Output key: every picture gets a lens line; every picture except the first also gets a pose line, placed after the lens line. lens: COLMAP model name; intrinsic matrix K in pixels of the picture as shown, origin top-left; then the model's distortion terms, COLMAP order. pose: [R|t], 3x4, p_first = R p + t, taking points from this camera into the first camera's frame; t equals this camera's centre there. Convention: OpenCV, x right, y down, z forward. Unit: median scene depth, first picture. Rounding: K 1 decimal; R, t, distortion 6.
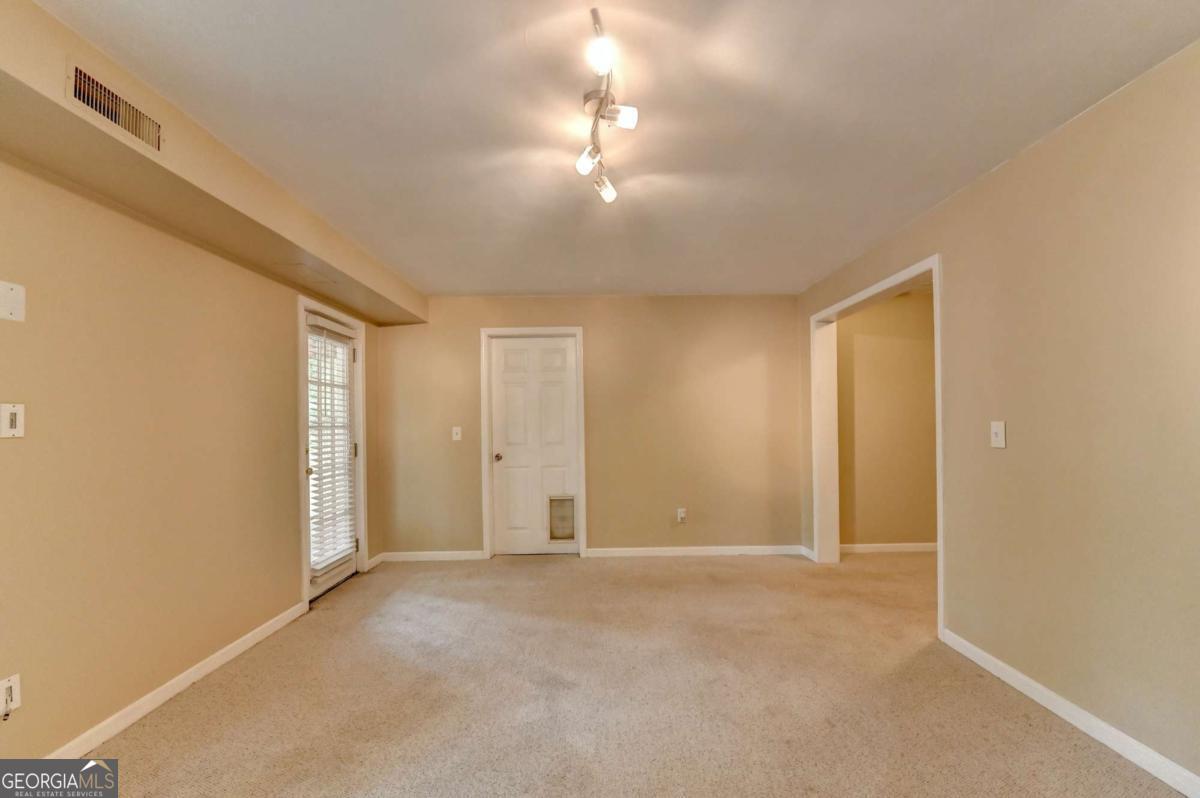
lens RADIAL K [[480.4, 0, 595.8], [0, 480.4, 422.9], [0, 0, 1]] dist [-0.000948, -0.000280]
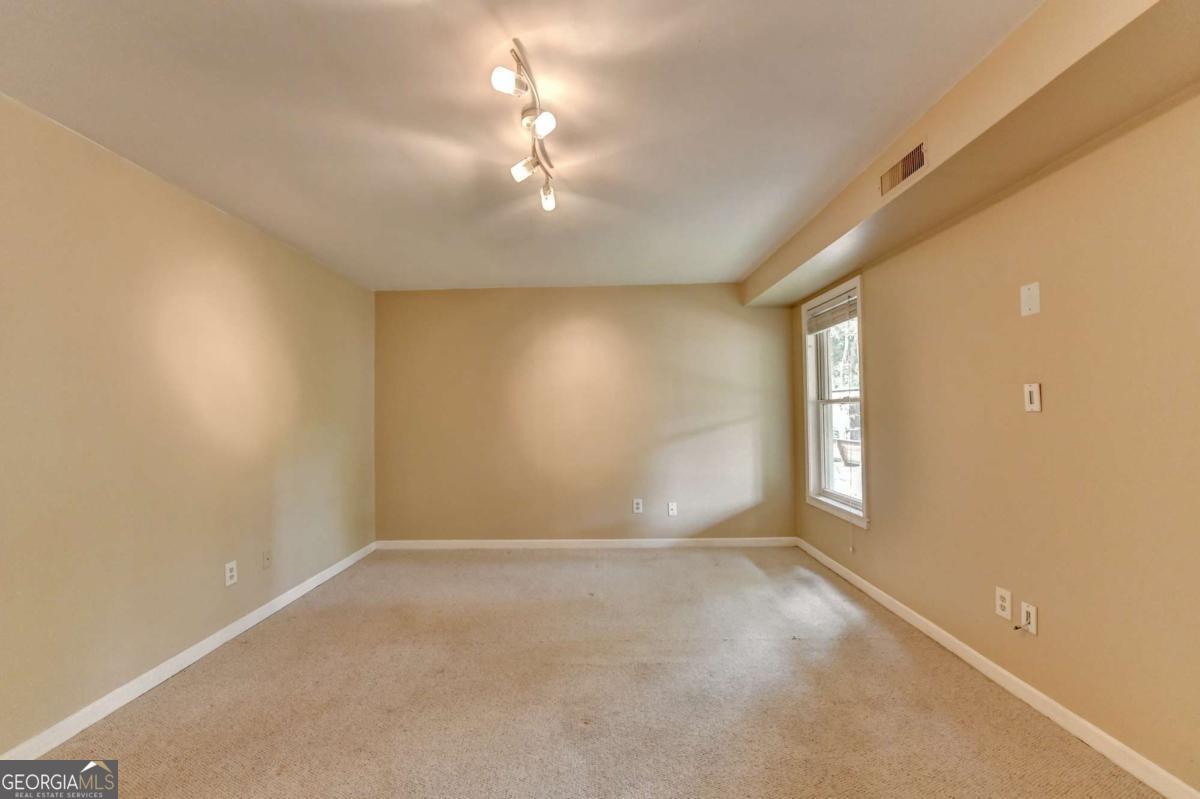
lens RADIAL K [[488.7, 0, 592.7], [0, 488.7, 397.6], [0, 0, 1]] dist [-0.019535, -0.000194]
pose [[-0.998803, 0.029609, 0.038923, -0.117071], [0.028399, 0.999107, -0.031292, 0.000834], [-0.039815, -0.030149, -0.998752, 1.702879]]
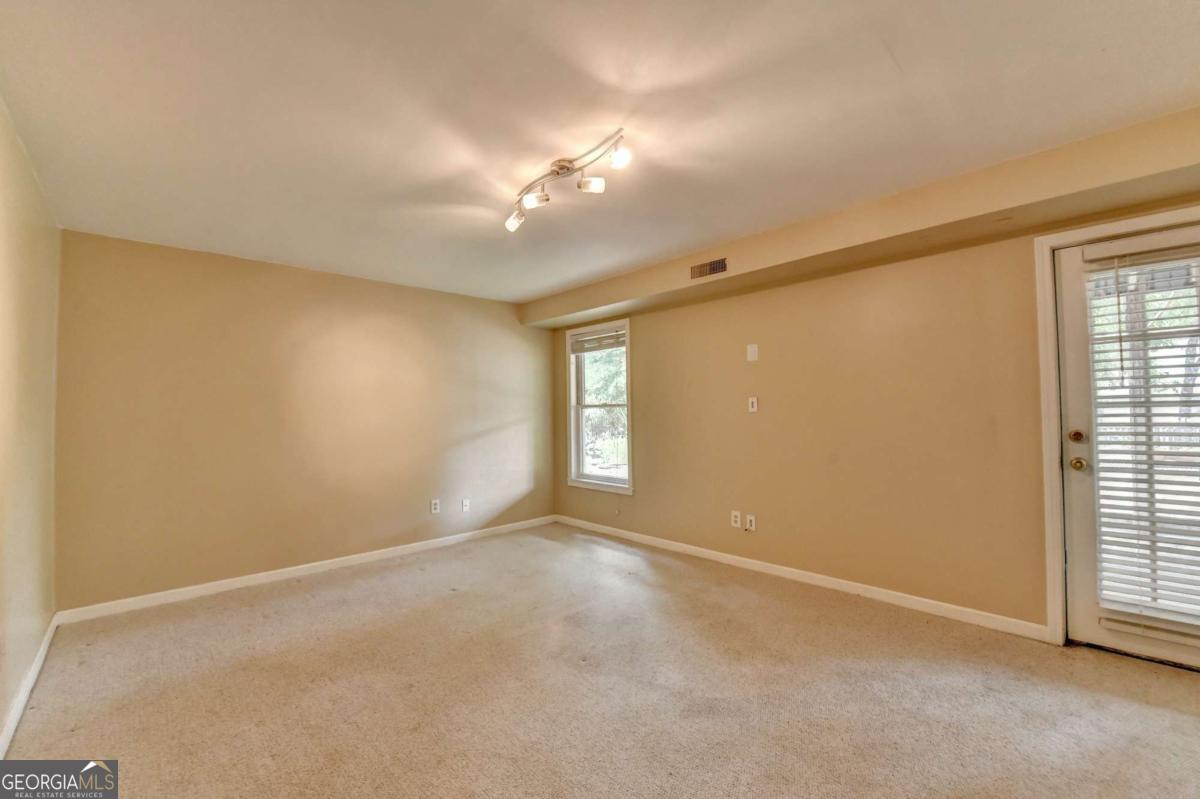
lens RADIAL K [[497.9, 0, 590.1], [0, 497.9, 391.7], [0, 0, 1]] dist [-0.017760, -0.000909]
pose [[-0.729694, -0.003221, -0.683766, 0.730242], [0.025848, 0.999144, -0.032291, -0.007879], [0.683285, -0.041236, -0.728987, 1.658336]]
